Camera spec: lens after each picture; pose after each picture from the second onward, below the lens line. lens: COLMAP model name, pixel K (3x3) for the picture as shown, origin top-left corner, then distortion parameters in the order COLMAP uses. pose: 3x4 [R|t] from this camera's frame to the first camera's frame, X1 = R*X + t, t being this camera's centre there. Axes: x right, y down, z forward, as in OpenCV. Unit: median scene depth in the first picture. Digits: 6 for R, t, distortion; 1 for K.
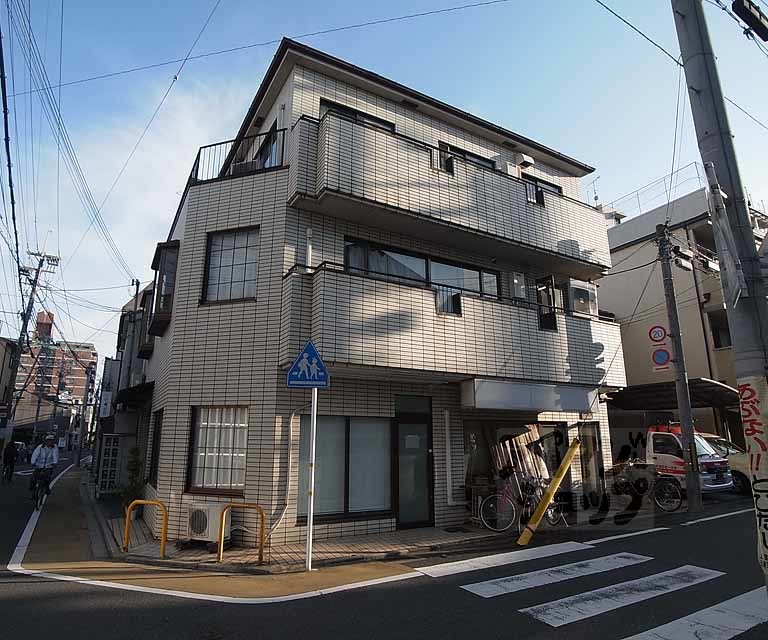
lens RADIAL K [[495.6, 0, 384.0], [0, 495.6, 320.0], [0, 0, 1]] dist [-0.051865, 0.004175]
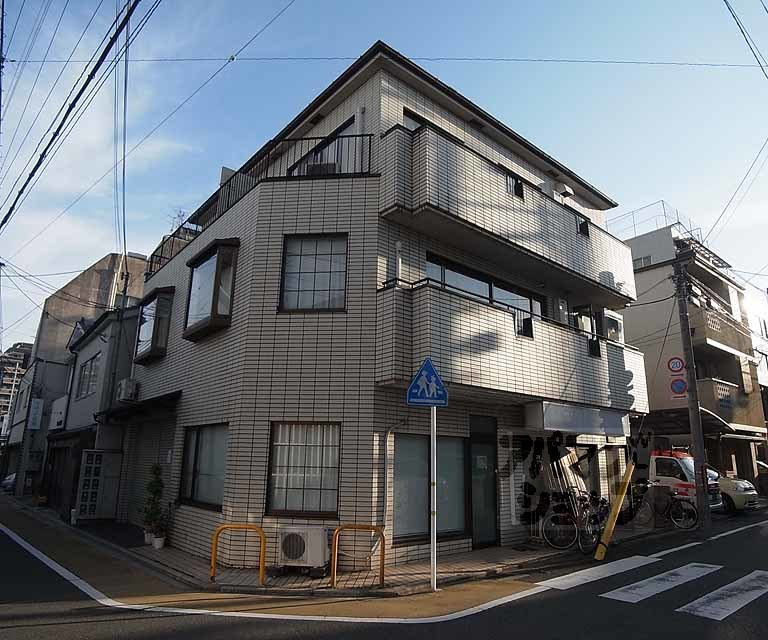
lens RADIAL K [[539.5, 0, 385.0], [0, 539.5, 325.4], [0, 0, 1]] dist [-0.050312, -0.000953]
pose [[0.978372, 0.061086, 0.197626, -0.370281], [-0.058886, 0.998120, -0.016999, -0.000487], [-0.198293, 0.004994, 0.980130, -0.032508]]
